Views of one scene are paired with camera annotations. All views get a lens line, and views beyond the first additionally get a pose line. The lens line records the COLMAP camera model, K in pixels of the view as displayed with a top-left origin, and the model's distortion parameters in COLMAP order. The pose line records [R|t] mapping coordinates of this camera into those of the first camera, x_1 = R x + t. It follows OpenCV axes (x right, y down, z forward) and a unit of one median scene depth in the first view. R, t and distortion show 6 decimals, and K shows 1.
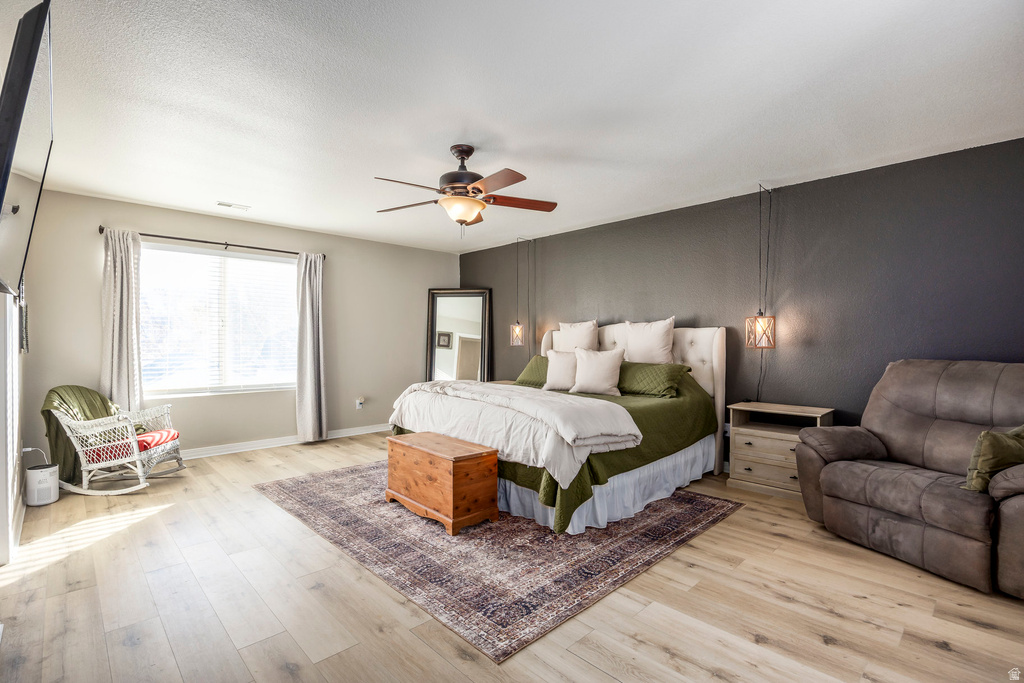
lens RADIAL K [[461.6, 0, 512.0], [0, 461.6, 341.5], [0, 0, 1]] dist [-0.017794, -0.000020]
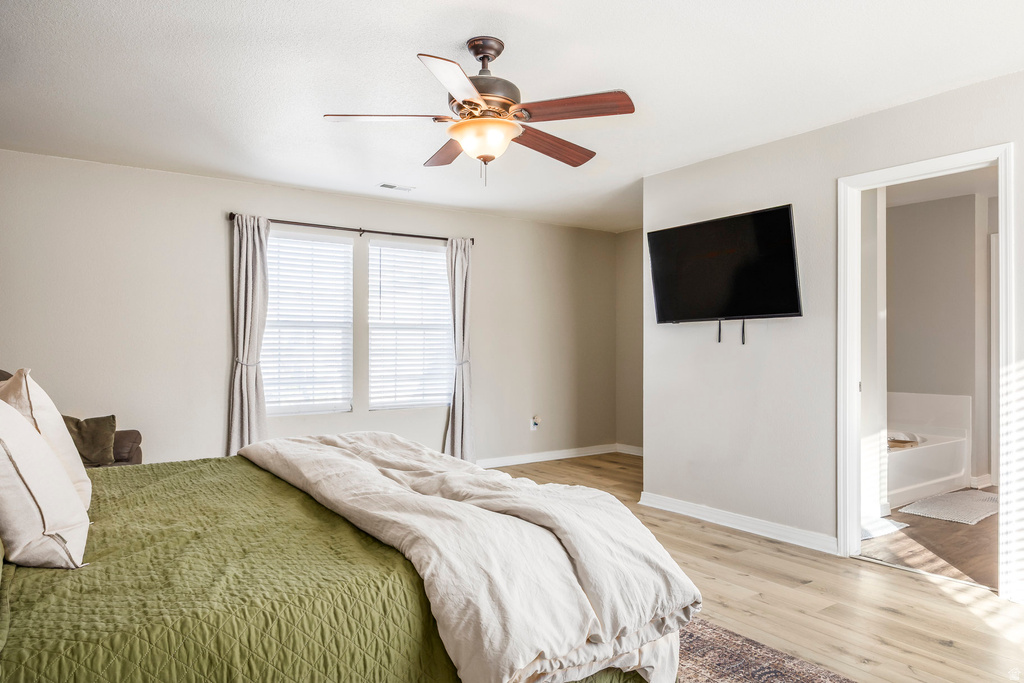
lens RADIAL K [[660.1, 0, 525.8], [0, 660.1, 343.5], [0, 0, 1]] dist [-0.001325, -0.001728]
pose [[-0.989154, 0.000282, 0.146881, -0.247647], [-0.000076, 0.999997, -0.002433, -0.002543], [-0.146882, -0.002418, -0.989151, 1.573522]]
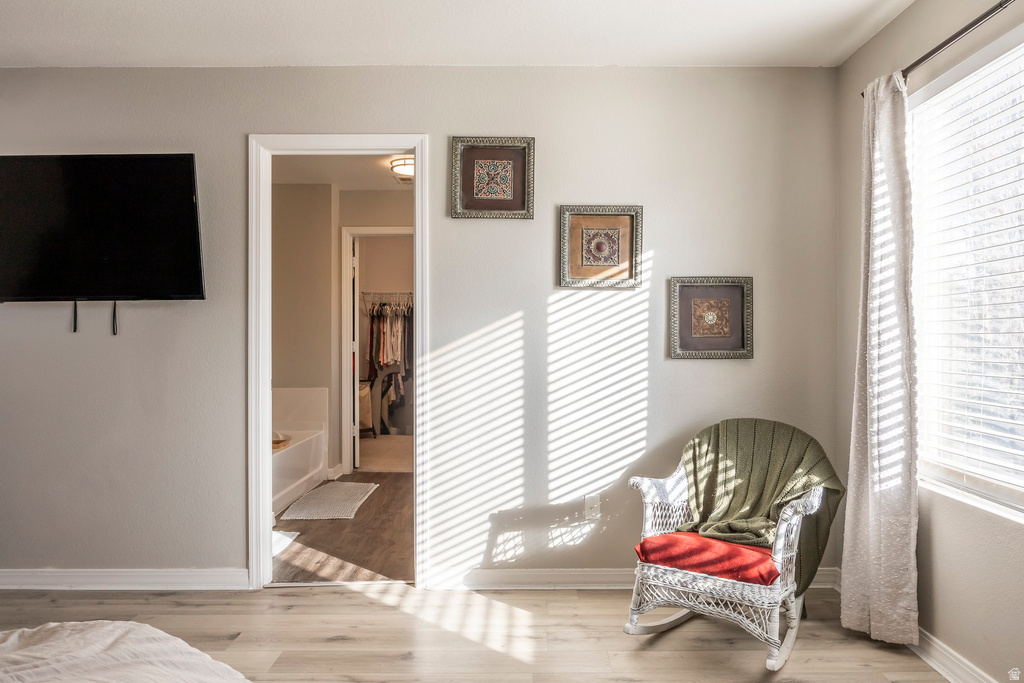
lens RADIAL K [[730.2, 0, 512.0], [0, 730.2, 341.5], [0, 0, 1]] dist [0.002016, -0.002697]
pose [[-0.700552, 0.004428, -0.713588, -0.144429], [0.000220, 0.999982, 0.005989, -0.000992], [0.713602, 0.004039, -0.700540, 1.389629]]
